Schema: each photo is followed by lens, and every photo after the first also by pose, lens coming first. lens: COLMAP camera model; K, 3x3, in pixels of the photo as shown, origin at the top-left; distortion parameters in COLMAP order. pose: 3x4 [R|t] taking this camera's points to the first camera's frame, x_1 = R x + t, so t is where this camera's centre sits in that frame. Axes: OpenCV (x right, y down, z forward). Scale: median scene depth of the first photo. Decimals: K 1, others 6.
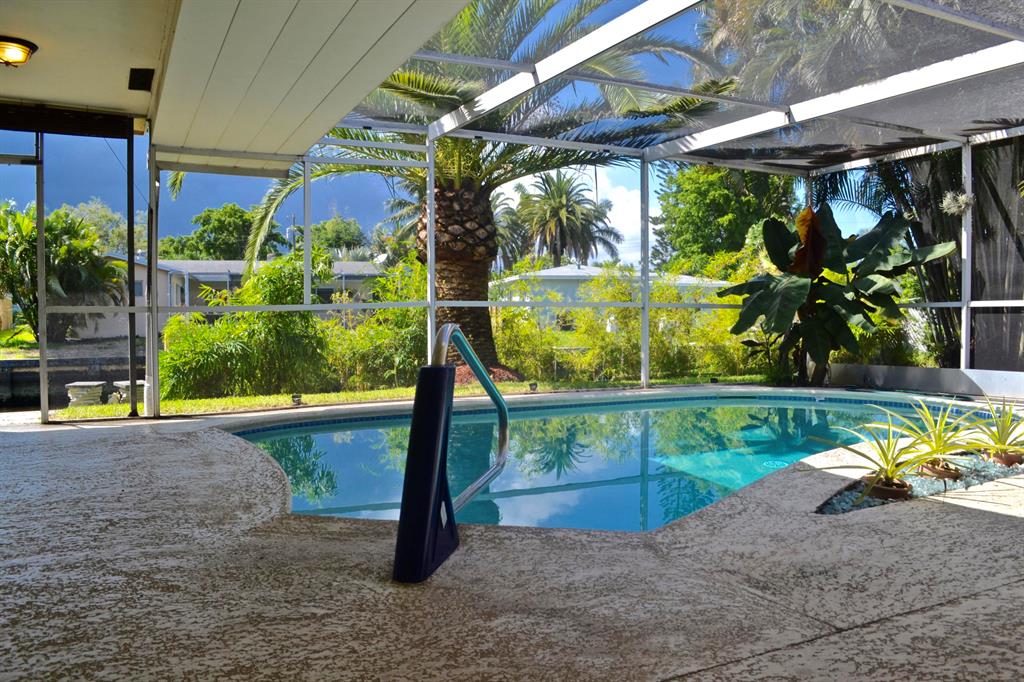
lens RADIAL K [[822.6, 0, 512.0], [0, 822.6, 341.0], [0, 0, 1]] dist [-0.081873, 0.001695]
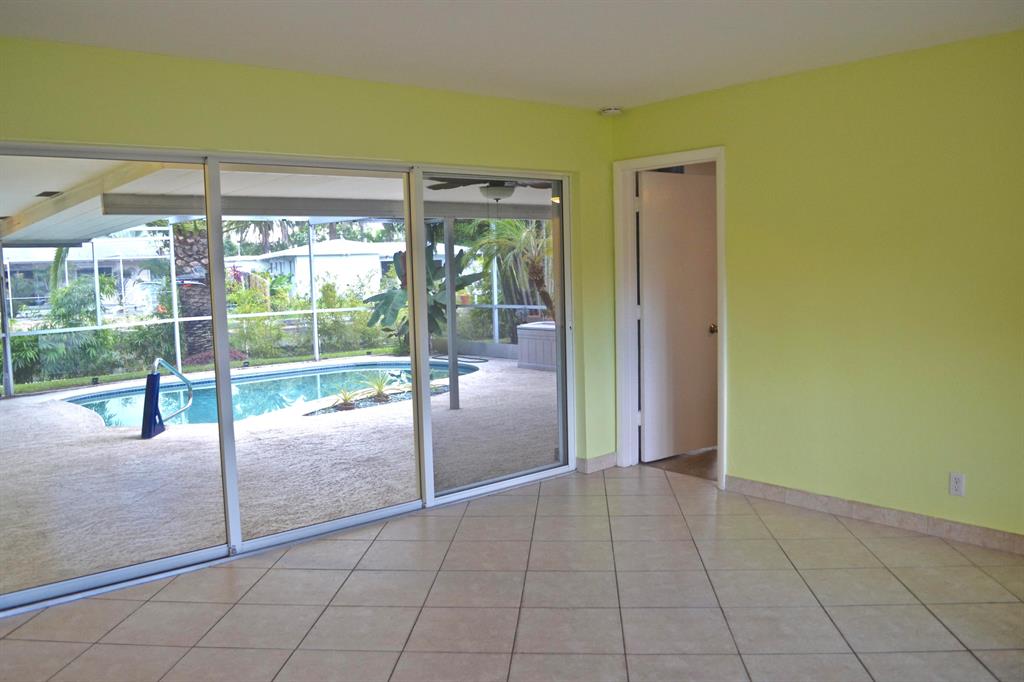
lens RADIAL K [[822.6, 0, 512.0], [0, 822.6, 341.0], [0, 0, 1]] dist [-0.081873, 0.001695]
pose [[0.970069, -0.049168, 0.237798, 0.176602], [0.035844, 0.997552, 0.060036, -0.078604], [-0.240168, -0.049716, 0.969457, -0.802855]]
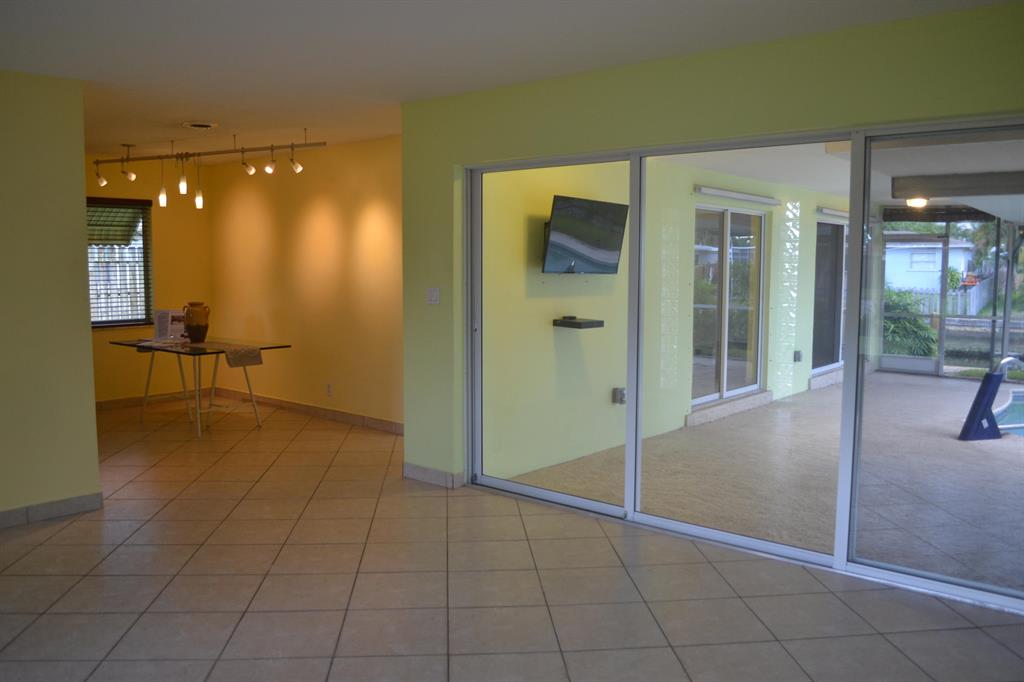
lens RADIAL K [[822.6, 0, 512.0], [0, 822.6, 341.0], [0, 0, 1]] dist [-0.081873, 0.001695]
pose [[0.392712, 0.089678, -0.915279, 0.610177], [-0.031485, 0.995962, 0.084075, -0.088368], [0.919123, -0.004199, 0.393949, -0.559559]]
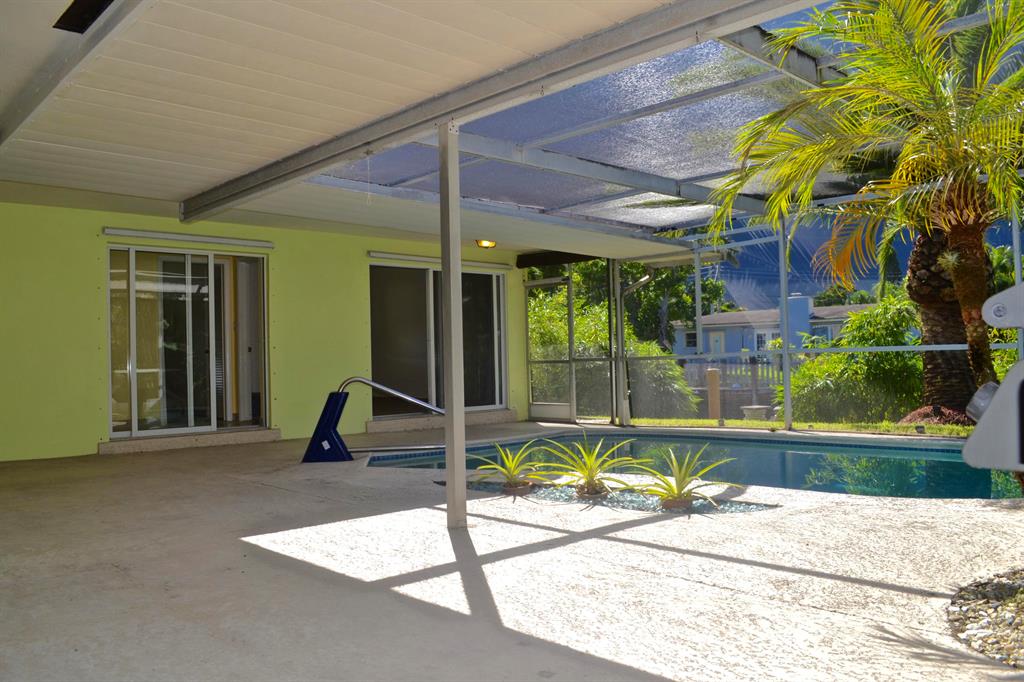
lens RADIAL K [[822.6, 0, 512.0], [0, 822.6, 341.0], [0, 0, 1]] dist [-0.081873, 0.001695]
pose [[0.319041, -0.024546, -0.947423, 0.916398], [-0.009169, 0.999538, -0.028984, -0.021717], [0.947696, 0.017934, 0.318669, 0.237924]]
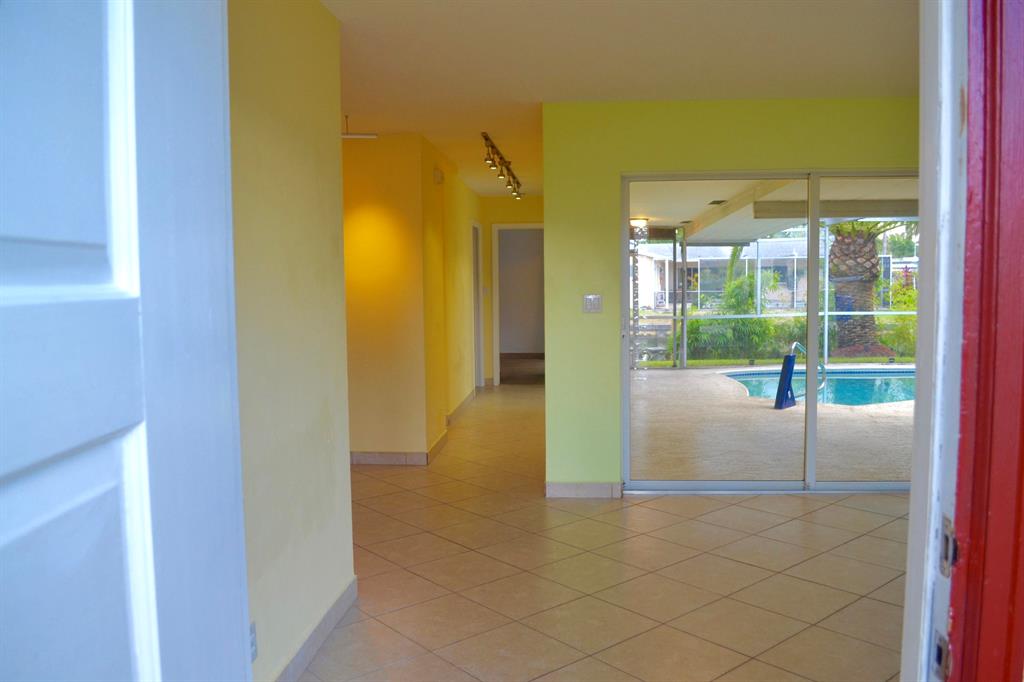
lens RADIAL K [[822.6, 0, 512.0], [0, 822.6, 341.0], [0, 0, 1]] dist [-0.081873, 0.001695]
pose [[0.853215, 0.025959, -0.520913, 0.255266], [-0.002653, 0.998964, 0.045436, -0.065354], [0.521553, -0.037385, 0.852400, -0.939142]]
